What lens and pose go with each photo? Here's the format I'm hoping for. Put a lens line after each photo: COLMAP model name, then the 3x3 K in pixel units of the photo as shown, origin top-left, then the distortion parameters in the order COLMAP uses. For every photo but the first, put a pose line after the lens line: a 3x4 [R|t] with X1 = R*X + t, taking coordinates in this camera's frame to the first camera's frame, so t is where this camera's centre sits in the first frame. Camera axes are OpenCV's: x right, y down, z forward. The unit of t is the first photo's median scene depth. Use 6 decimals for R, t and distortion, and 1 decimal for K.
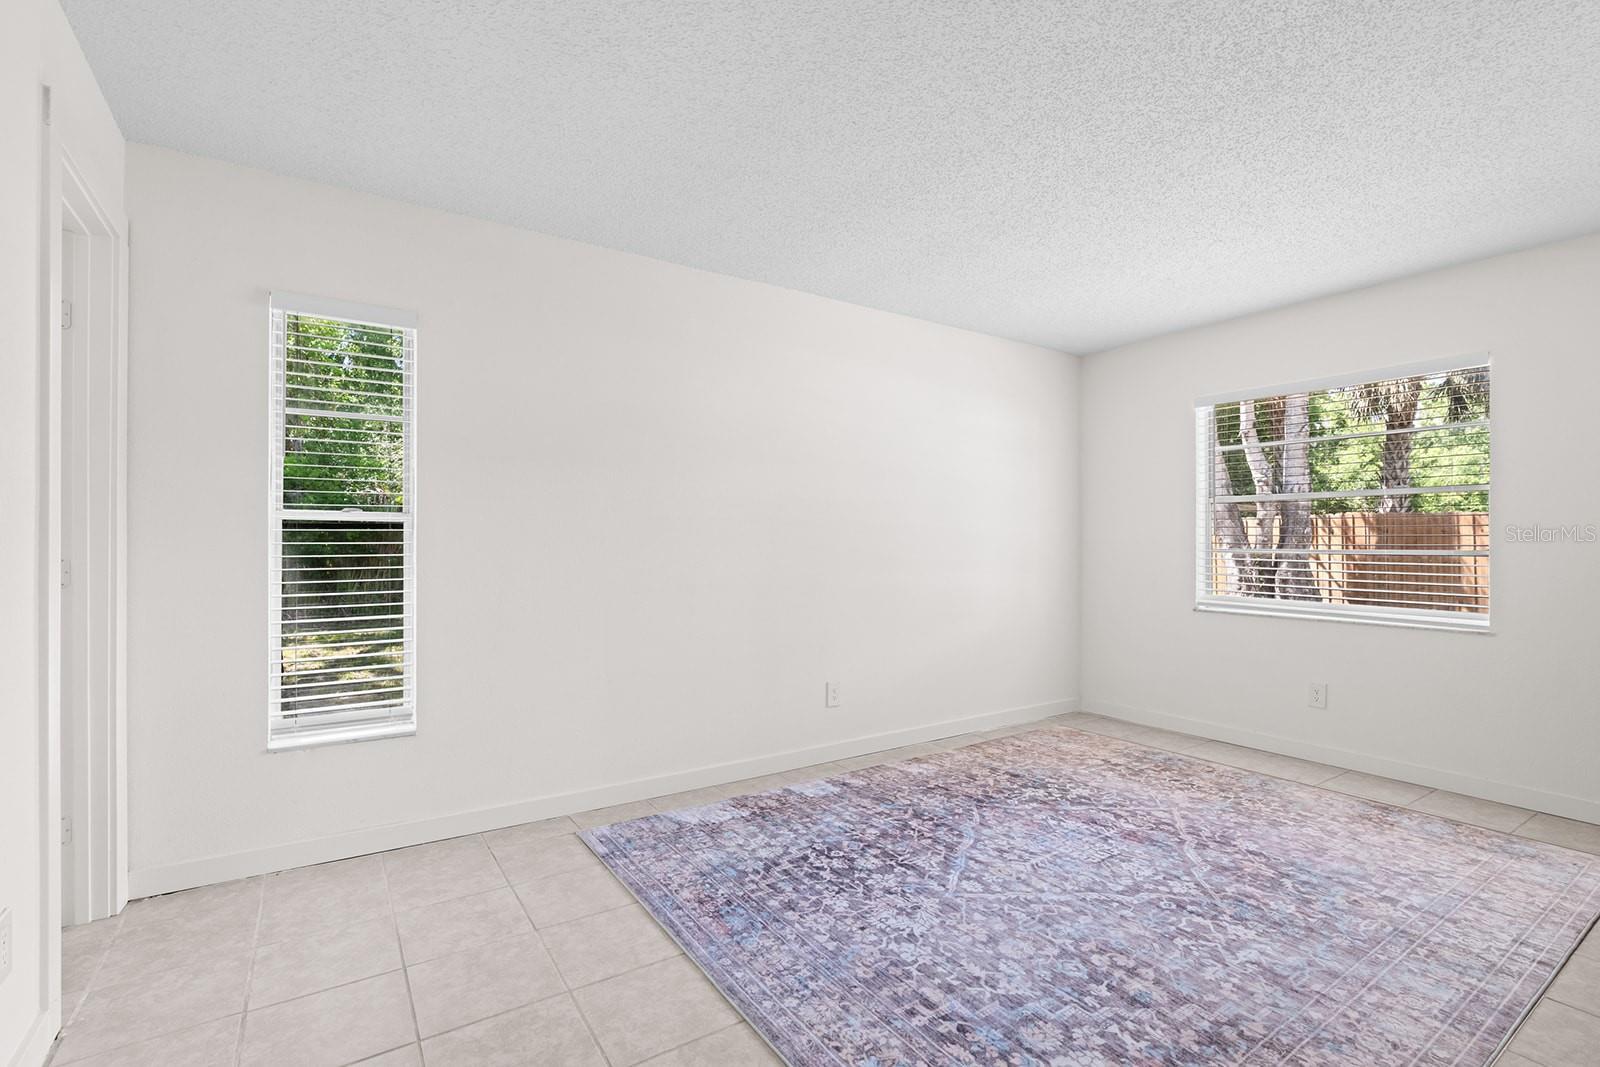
lens RADIAL K [[726.5, 0, 797.9], [0, 726.5, 541.5], [0, 0, 1]] dist [-0.003534, 0.001825]
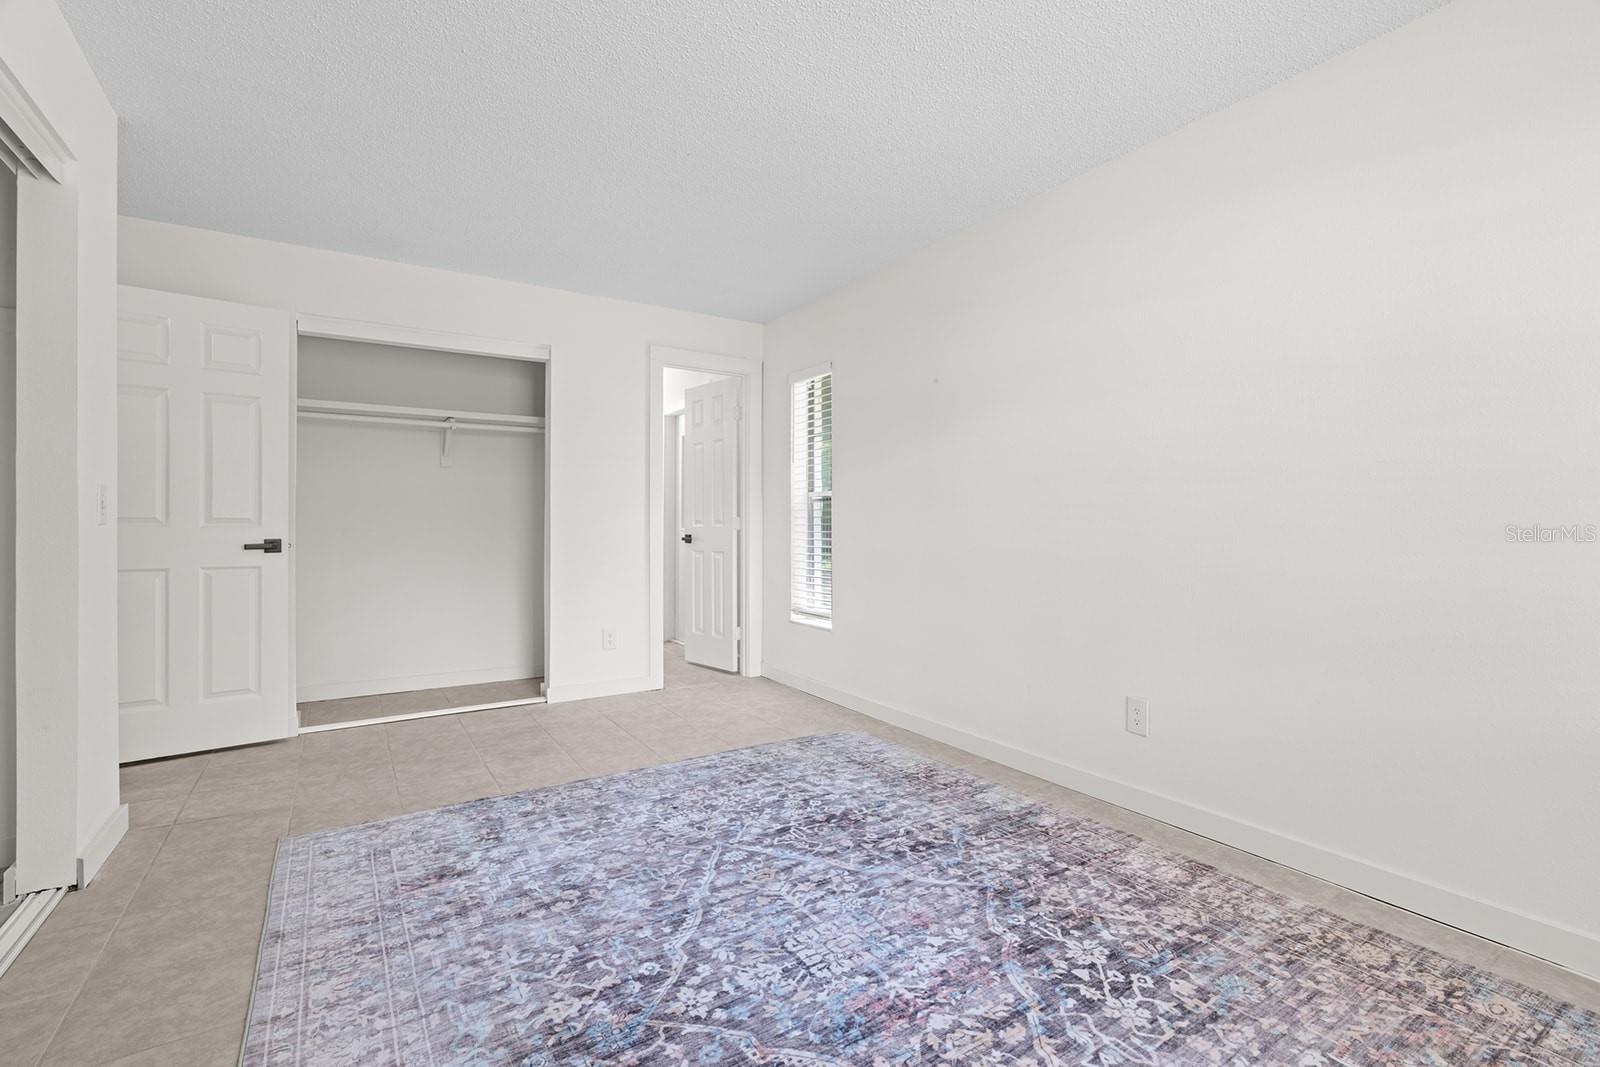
lens RADIAL K [[724.7, 0, 802.4], [0, 724.7, 536.3], [0, 0, 1]] dist [-0.001468, 0.000424]
pose [[-0.018227, 0.010750, -0.999776, 1.066221], [0.002748, 0.999939, 0.010702, 0.047678], [0.999830, -0.002552, -0.018256, 1.007882]]
